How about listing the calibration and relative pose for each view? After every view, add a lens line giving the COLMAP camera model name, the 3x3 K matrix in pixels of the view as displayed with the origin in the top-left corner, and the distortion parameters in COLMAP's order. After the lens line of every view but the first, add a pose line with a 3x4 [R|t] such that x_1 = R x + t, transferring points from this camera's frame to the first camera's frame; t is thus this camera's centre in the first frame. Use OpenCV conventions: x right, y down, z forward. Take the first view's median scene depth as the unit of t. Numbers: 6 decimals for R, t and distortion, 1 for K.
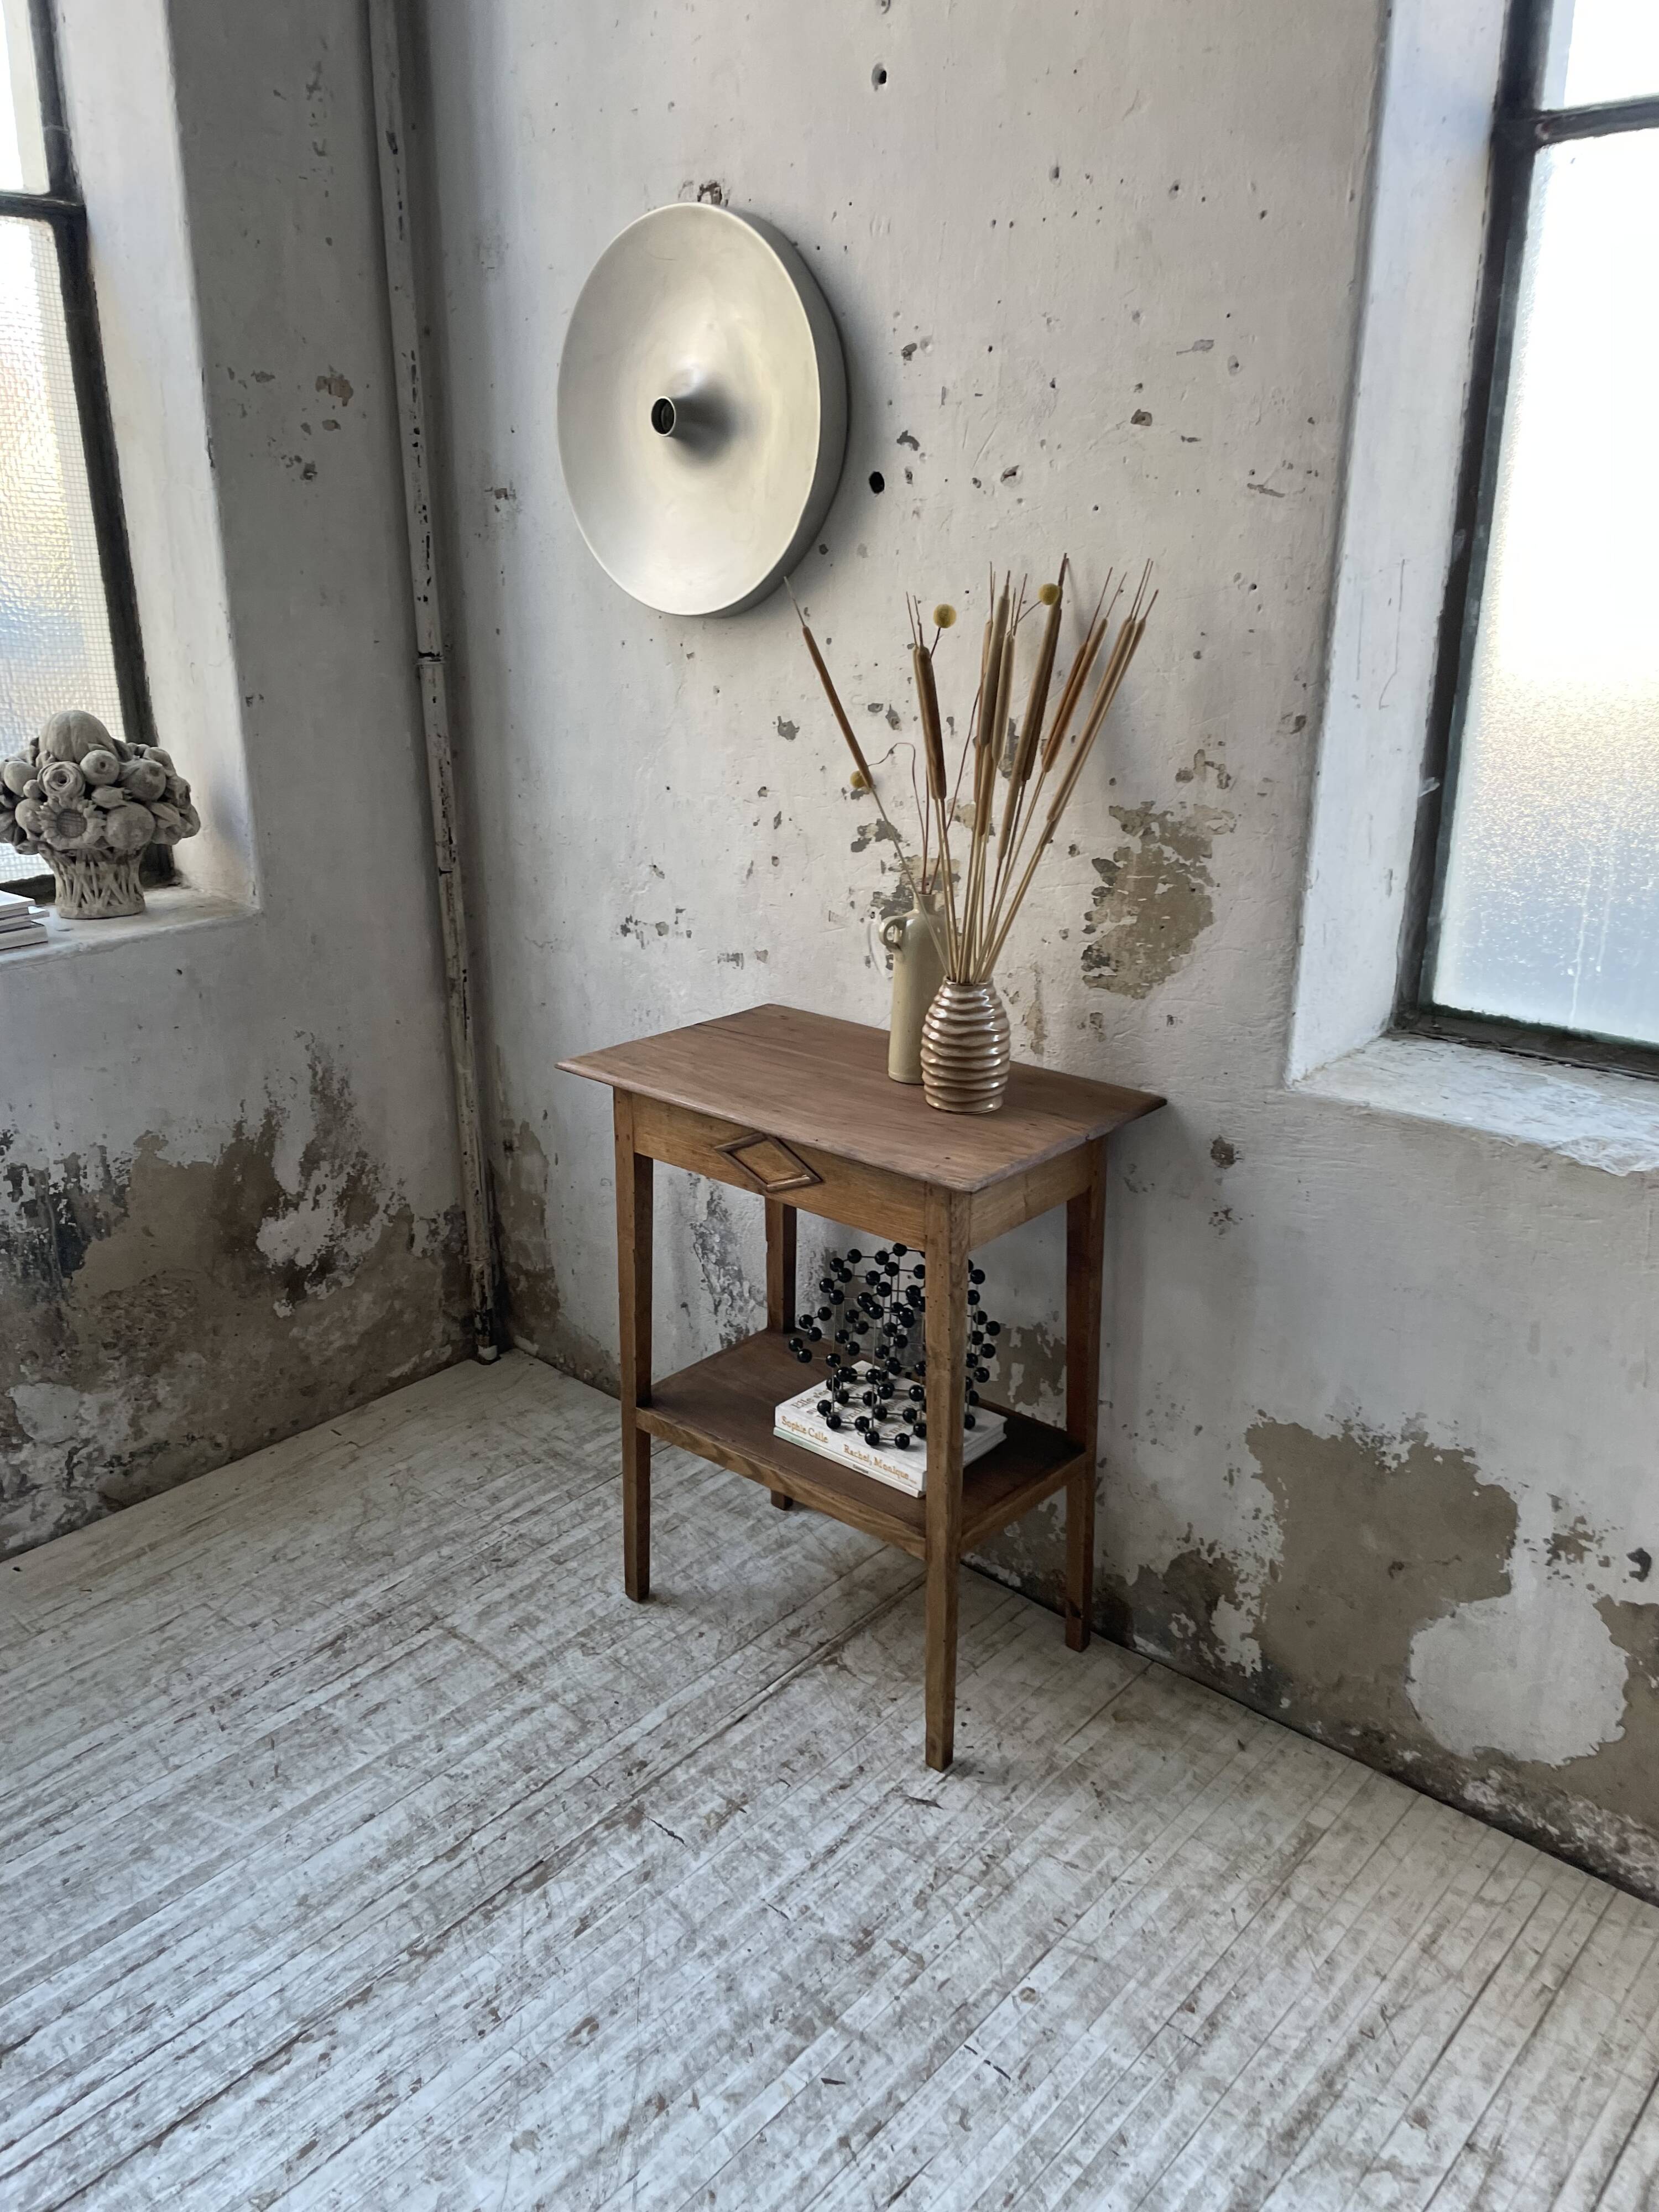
lens RADIAL K [[1680.3, 0, 813.0], [0, 1680.3, 1109.5], [0, 0, 1]] dist [0.086899, -0.119972]
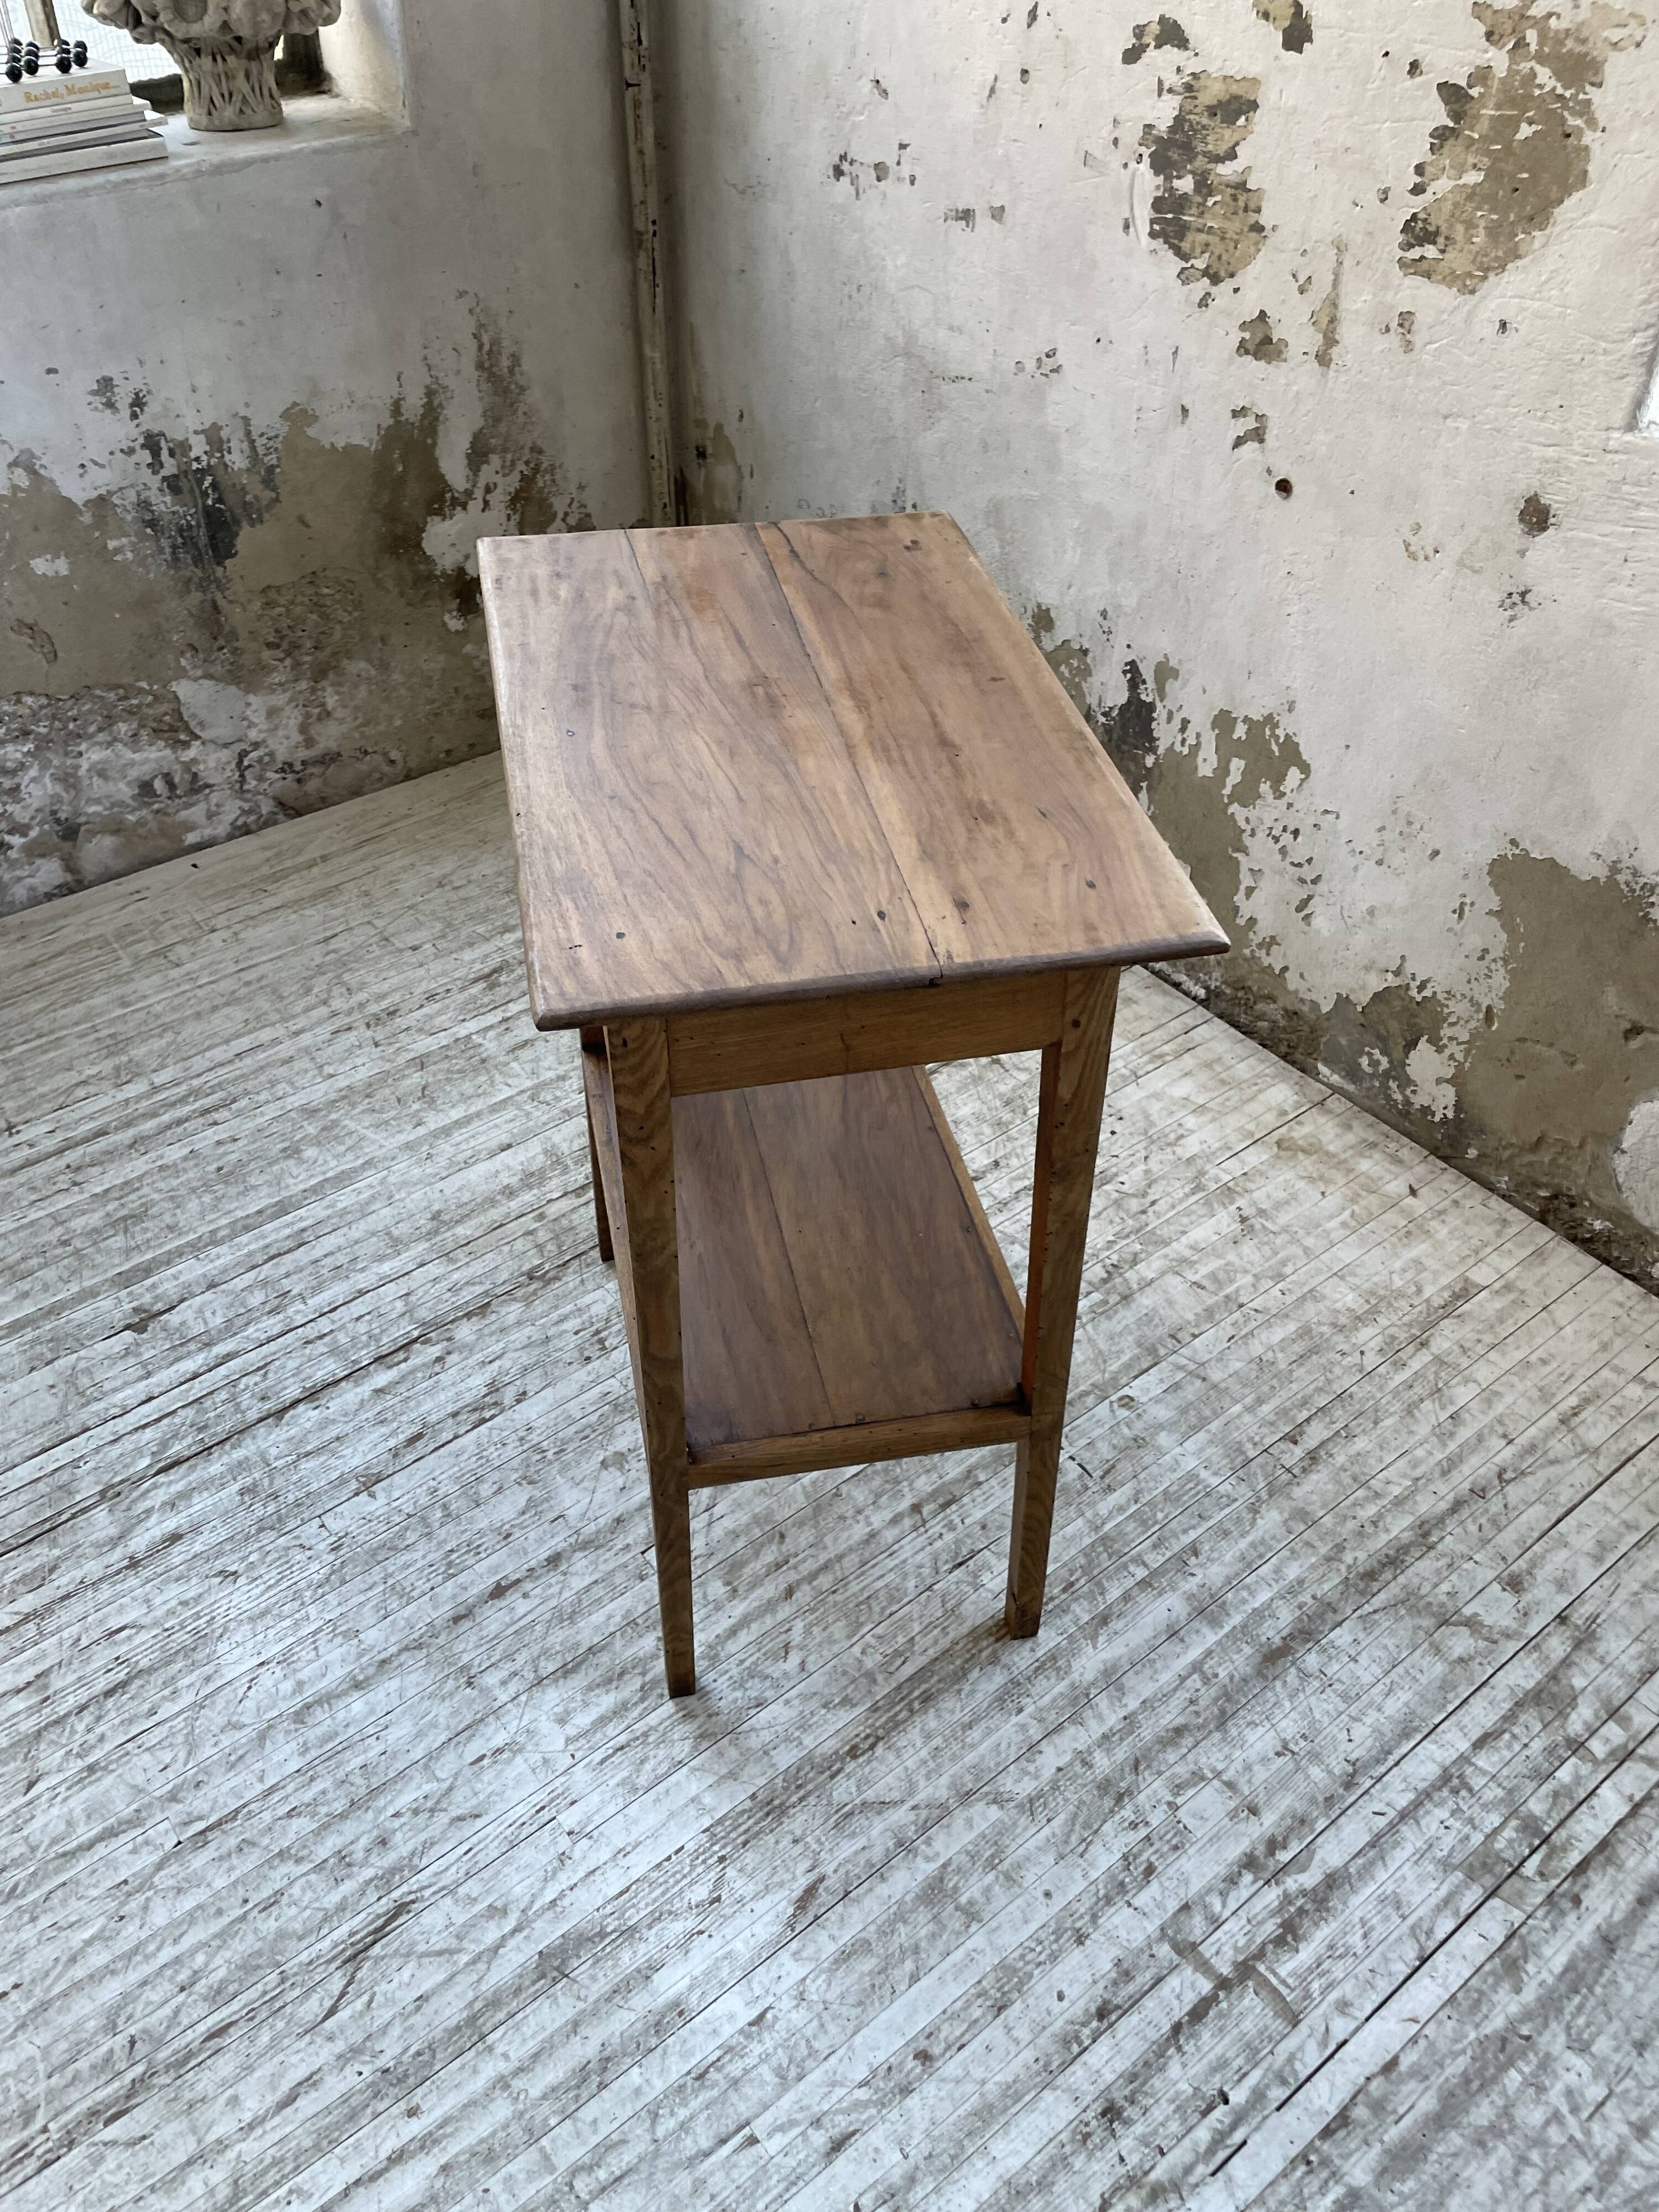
lens RADIAL K [[1680.3, 0, 810.6], [0, 1680.3, 1089.8], [0, 0, 1]] dist [0.086899, -0.119972]
pose [[0.983812, 0.118932, -0.134051, 0.045633], [-0.062440, 0.928652, 0.365659, 0.004581], [0.167975, -0.351370, 0.921045, 0.108674]]
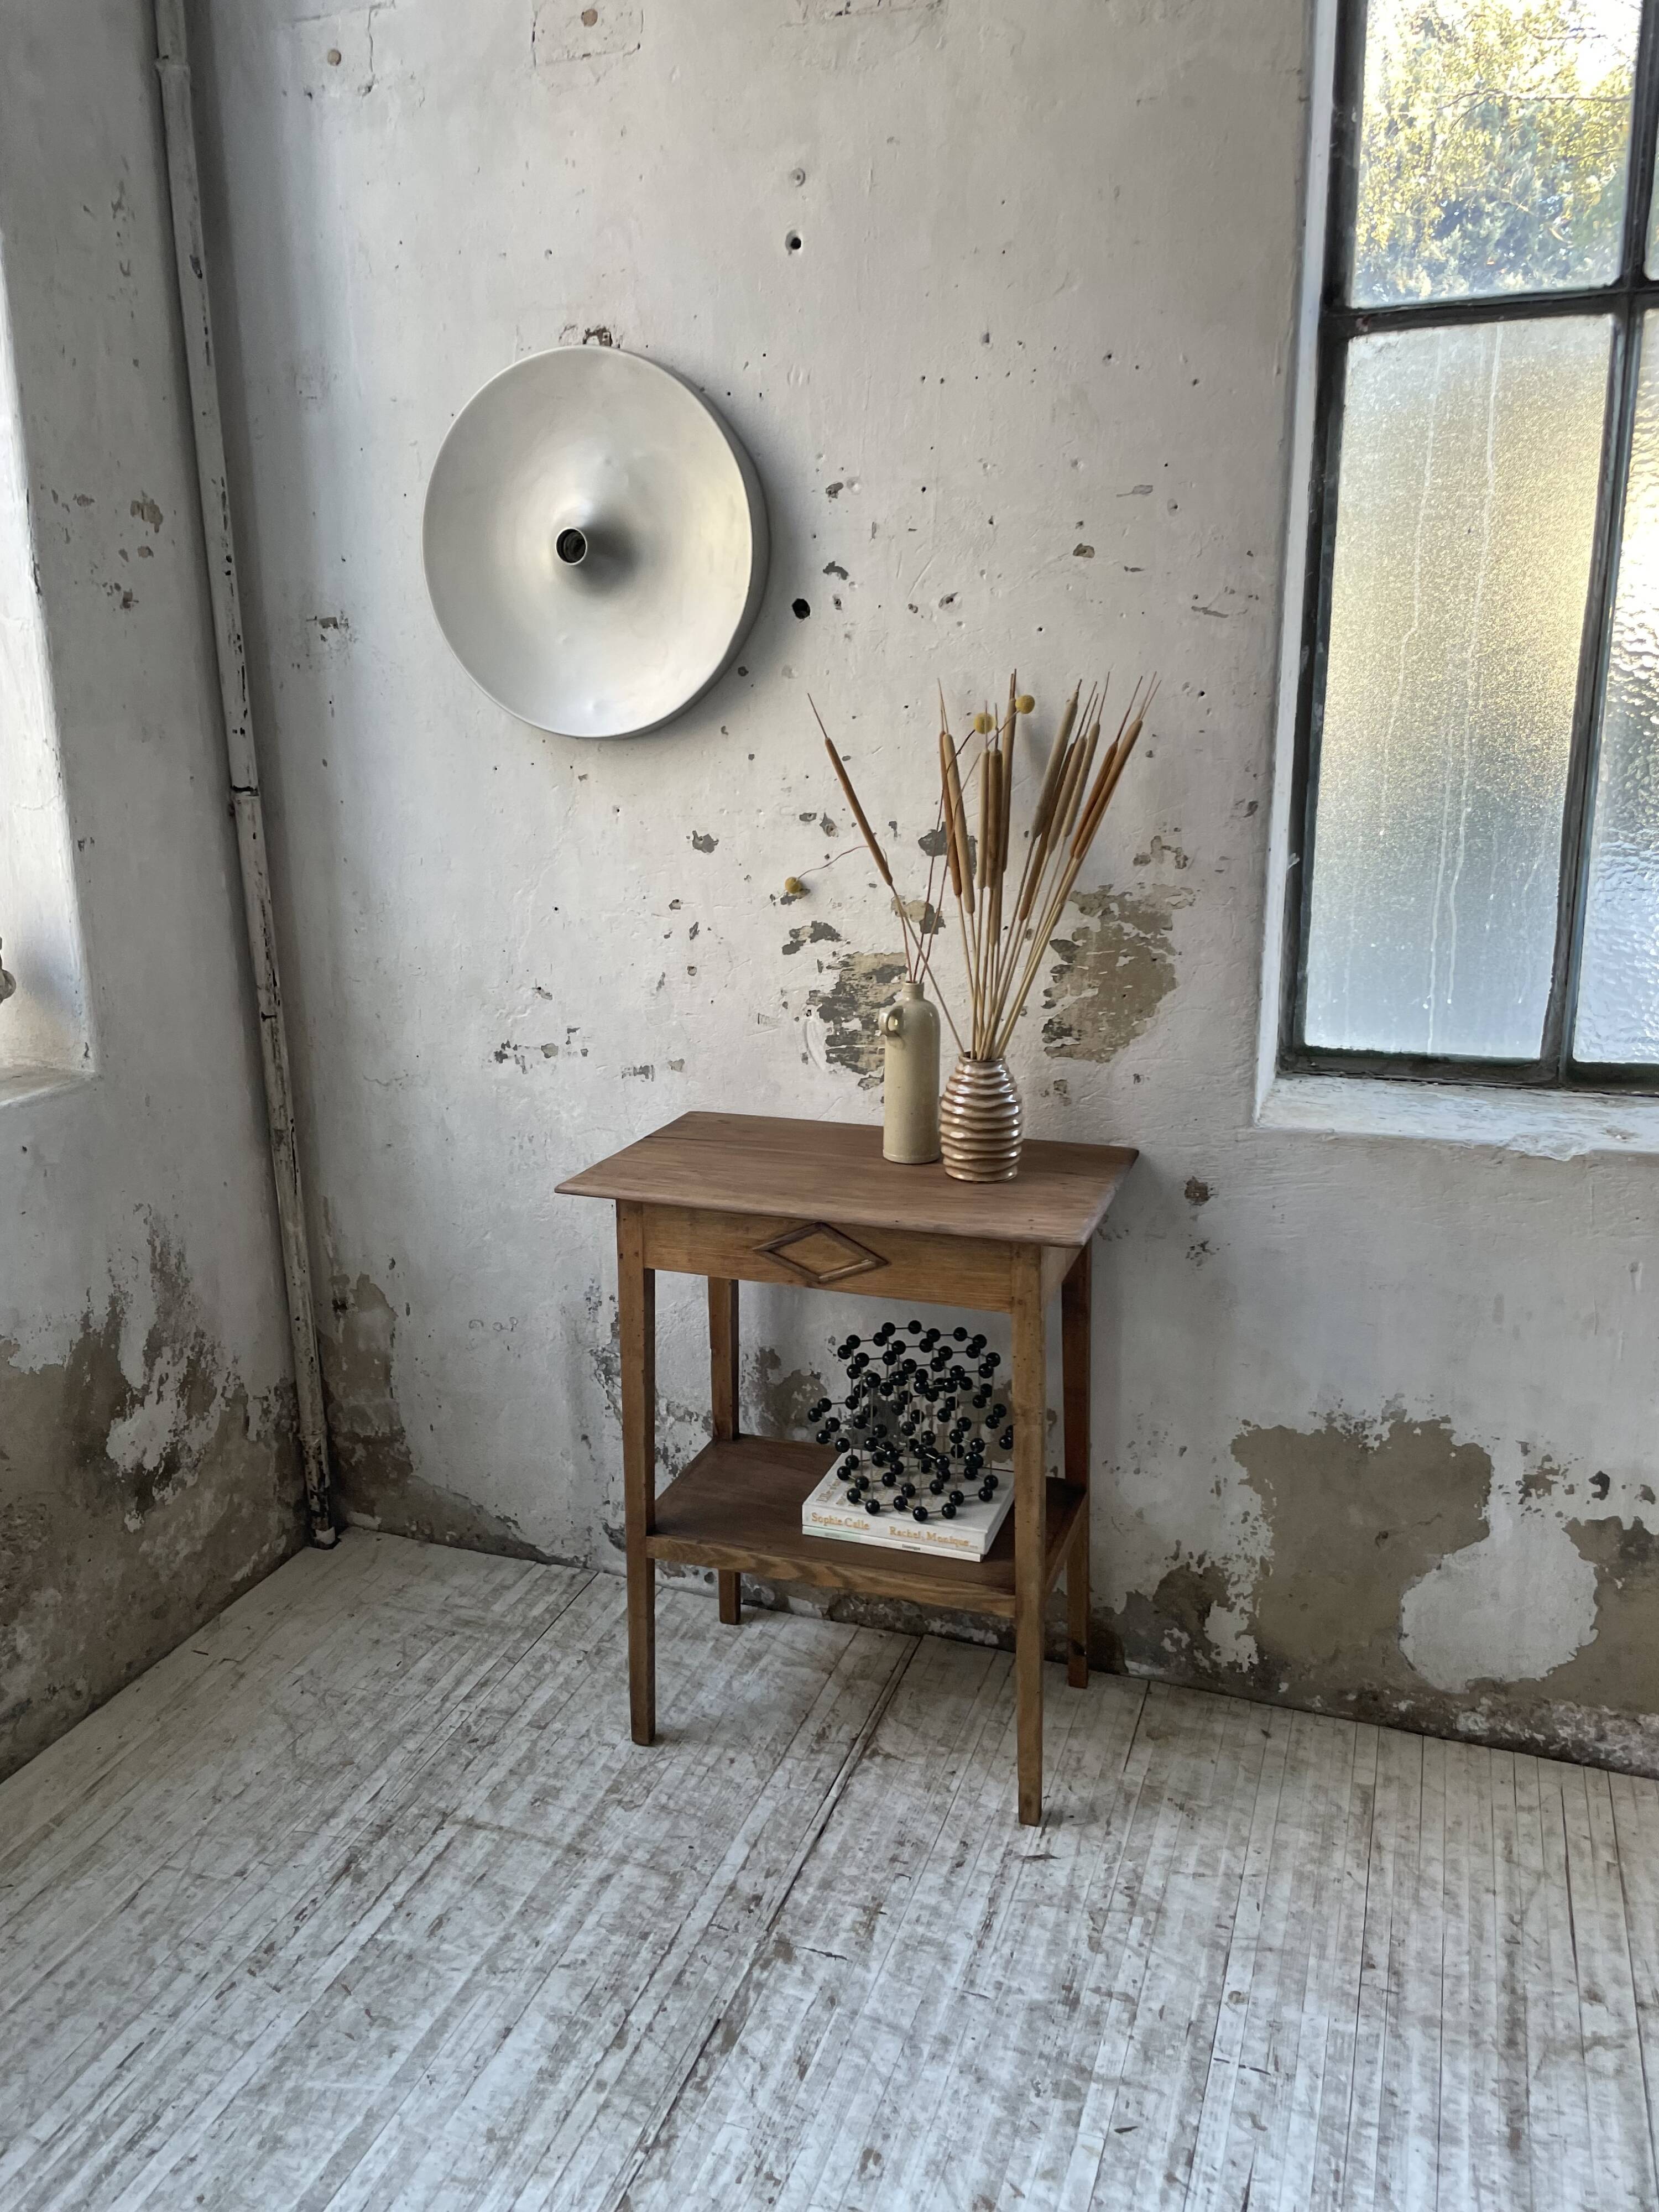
lens RADIAL K [[1680.3, 0, 811.4], [0, 1680.3, 1094.0], [0, 0, 1]] dist [0.086899, -0.119972]
pose [[0.930287, -0.100495, 0.352800, -0.354878], [0.130575, 0.989469, -0.062459, -0.001383], [-0.342808, 0.104172, 0.933612, 0.039122]]
